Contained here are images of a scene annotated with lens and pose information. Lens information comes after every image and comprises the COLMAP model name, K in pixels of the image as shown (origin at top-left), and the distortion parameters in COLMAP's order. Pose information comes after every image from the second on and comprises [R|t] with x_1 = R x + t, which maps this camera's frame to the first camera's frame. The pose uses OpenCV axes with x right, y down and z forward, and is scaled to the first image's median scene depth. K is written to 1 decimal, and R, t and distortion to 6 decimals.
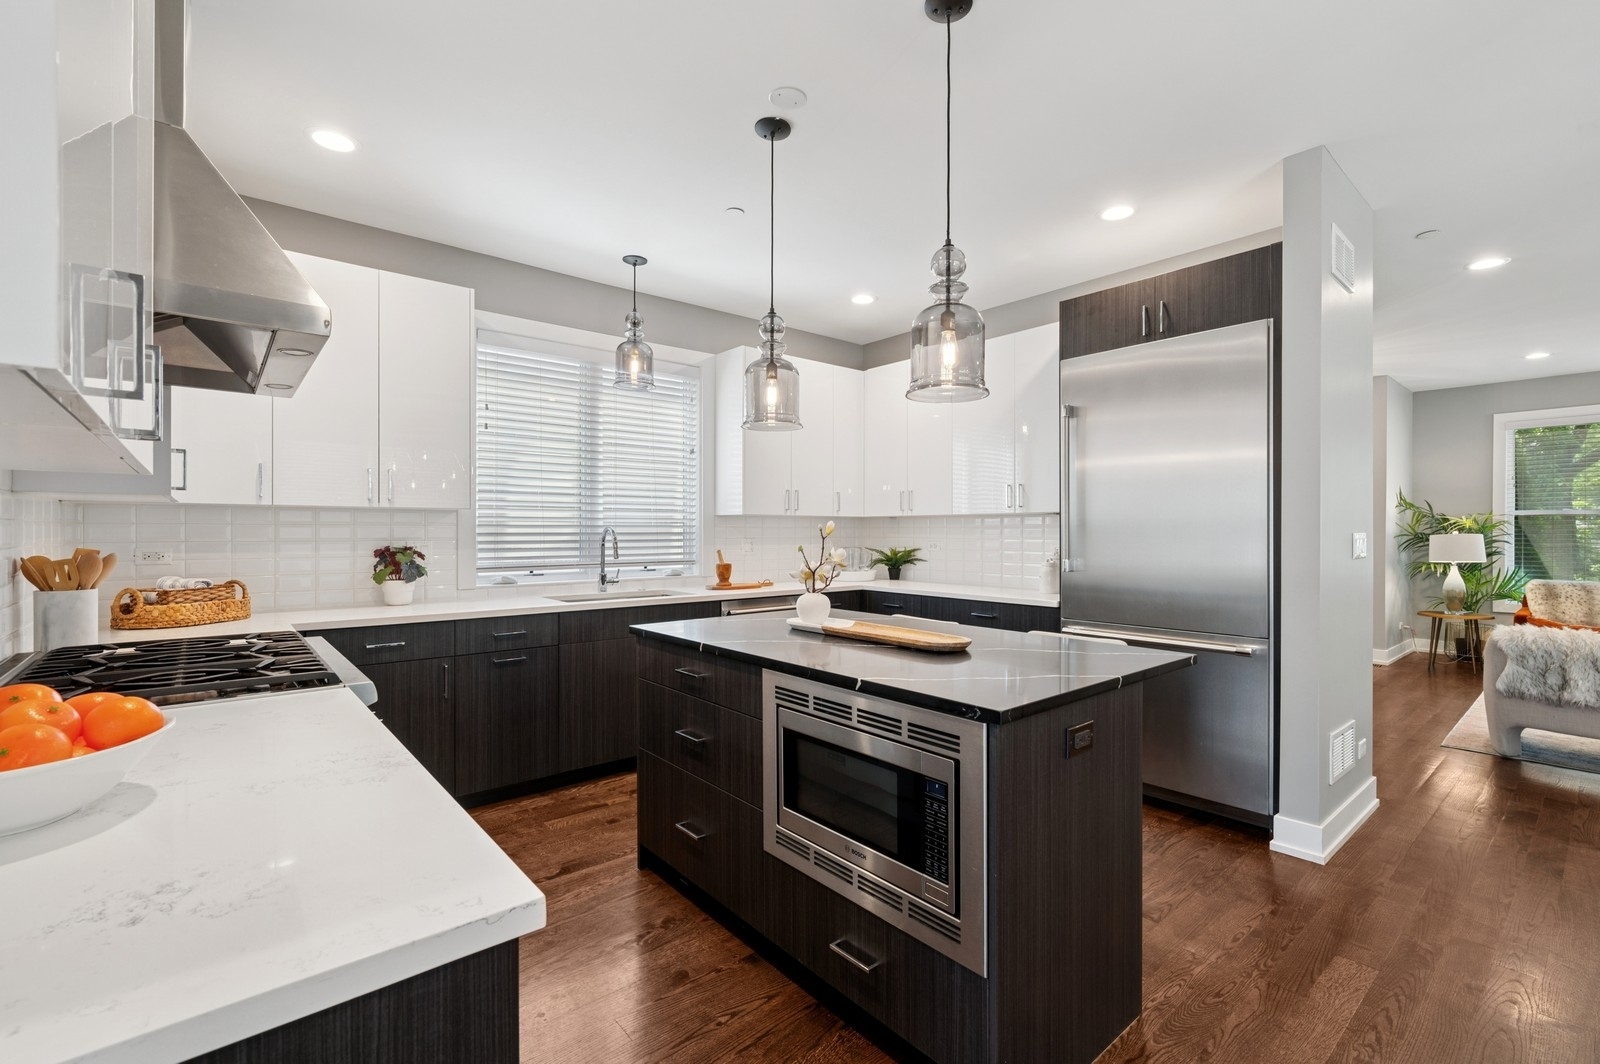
lens RADIAL K [[704.5, 0, 801.6], [0, 704.5, 530.3], [0, 0, 1]] dist [0.000162, -0.000110]
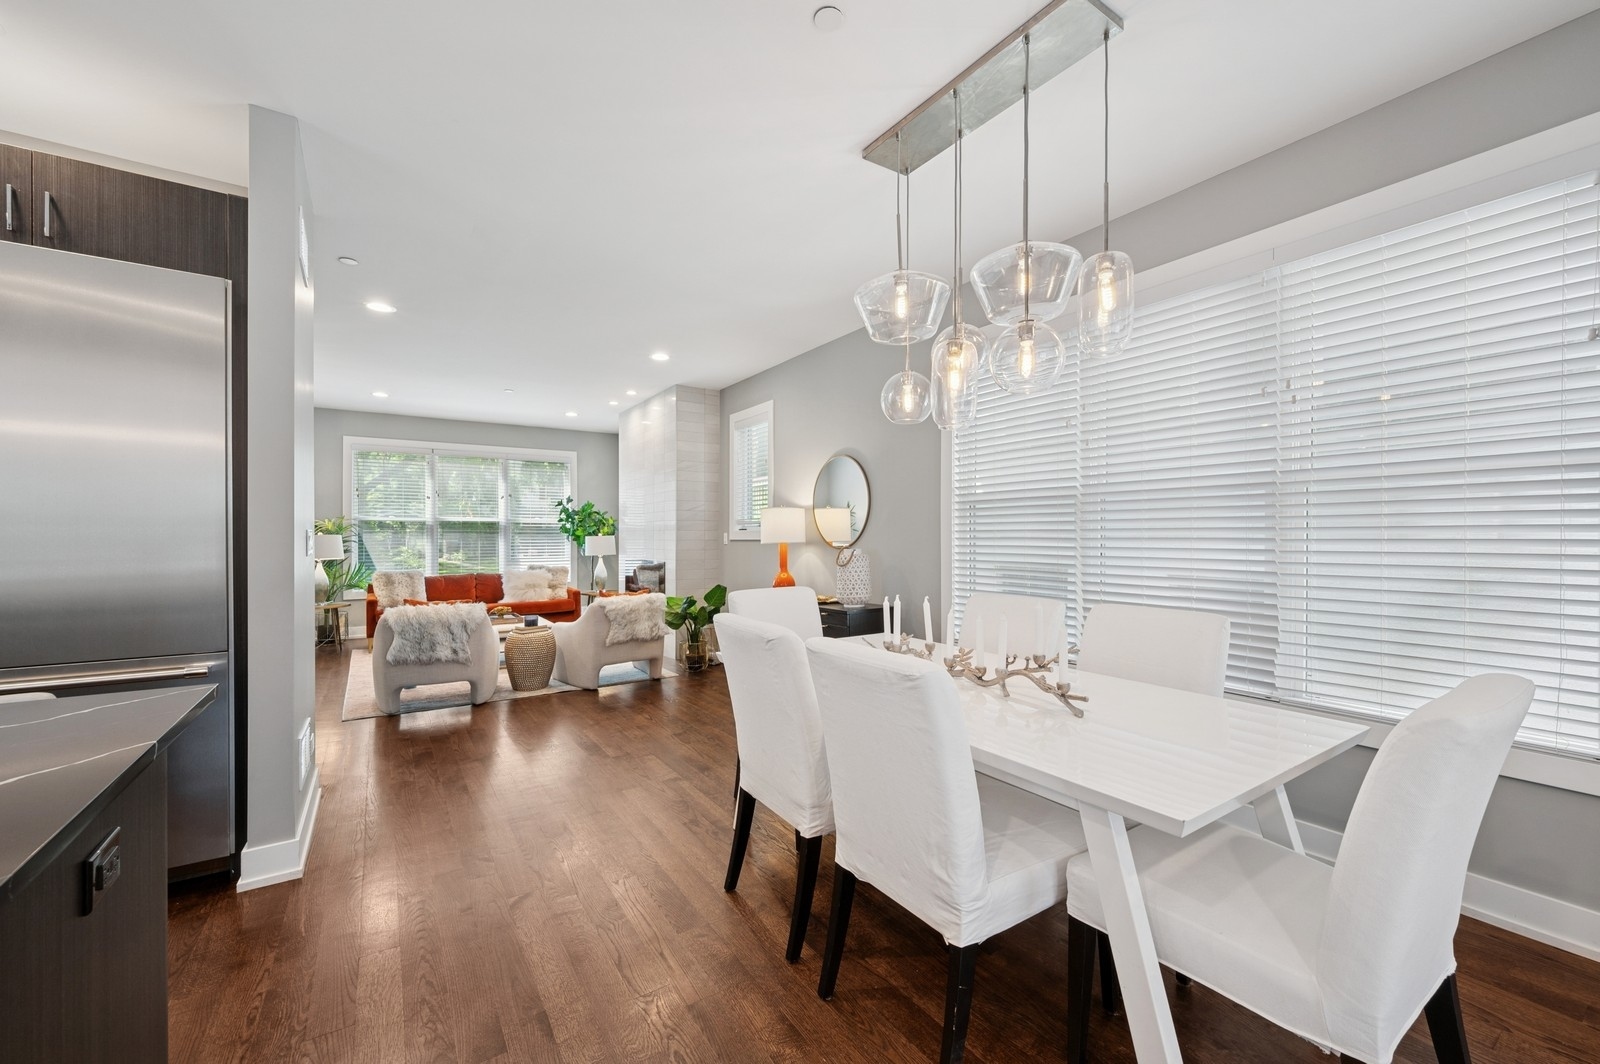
lens RADIAL K [[638.2, 0, 805.5], [0, 638.2, 539.7], [0, 0, 1]] dist [-0.003449, 0.000221]
pose [[0.101663, -0.002241, 0.994816, -0.035503], [-0.006299, 0.999976, 0.002897, 0.010091], [-0.994799, -0.006561, 0.101647, 0.193199]]
